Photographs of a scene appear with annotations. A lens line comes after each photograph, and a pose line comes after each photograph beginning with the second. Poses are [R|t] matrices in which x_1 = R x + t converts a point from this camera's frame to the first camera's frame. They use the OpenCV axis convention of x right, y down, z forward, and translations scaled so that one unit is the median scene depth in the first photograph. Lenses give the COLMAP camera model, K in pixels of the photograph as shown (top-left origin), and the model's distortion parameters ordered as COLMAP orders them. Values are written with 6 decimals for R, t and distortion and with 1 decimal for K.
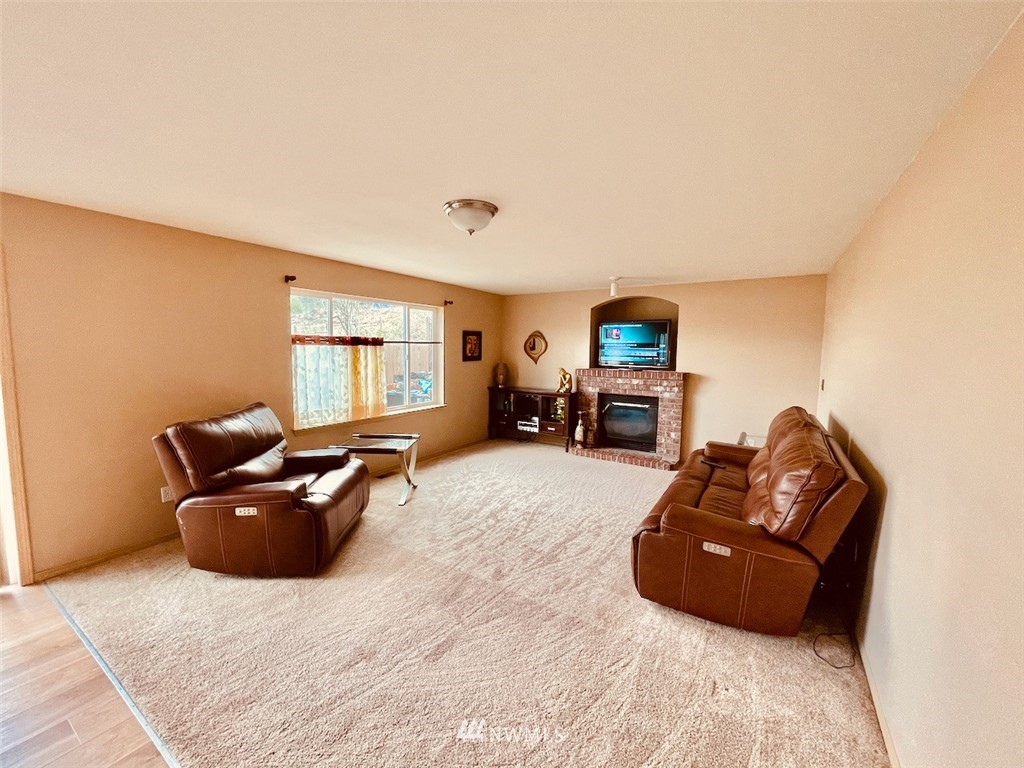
lens RADIAL K [[414.9, 0, 493.3], [0, 414.9, 390.0], [0, 0, 1]] dist [-0.002268, 0.000304]
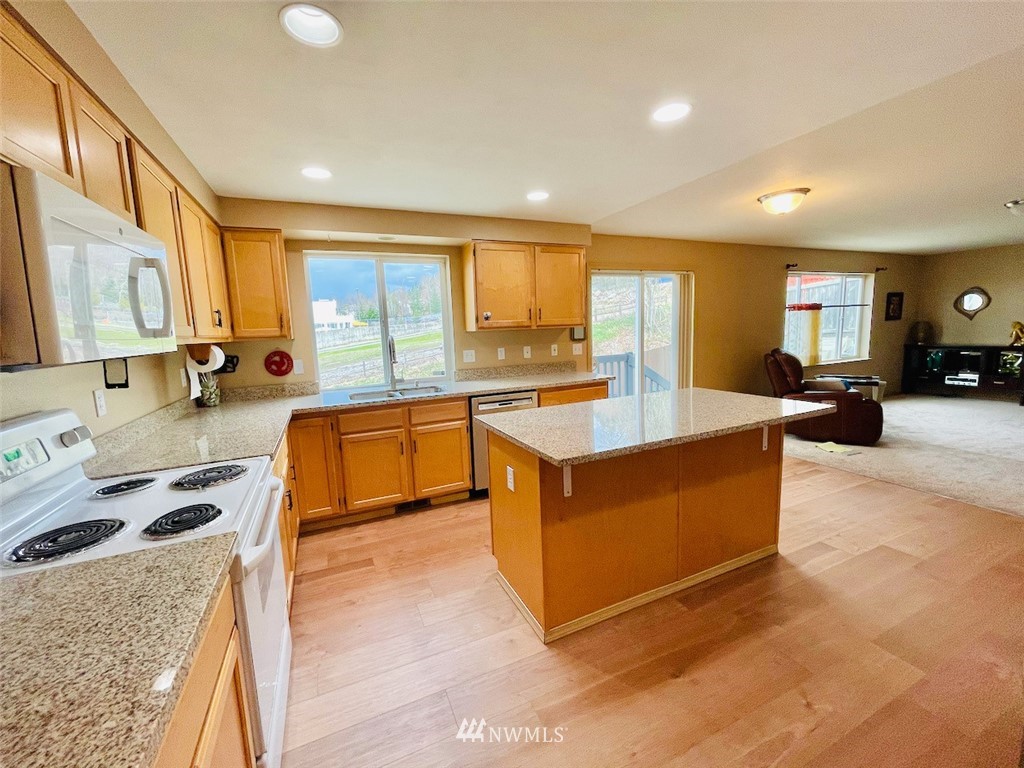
lens RADIAL K [[414.9, 0, 506.2], [0, 414.9, 386.2], [0, 0, 1]] dist [-0.002268, 0.000304]
pose [[0.844457, 0.031241, -0.534712, -0.354636], [-0.004756, 0.998696, 0.050839, 0.060090], [0.535603, -0.040388, 0.843504, -0.535275]]
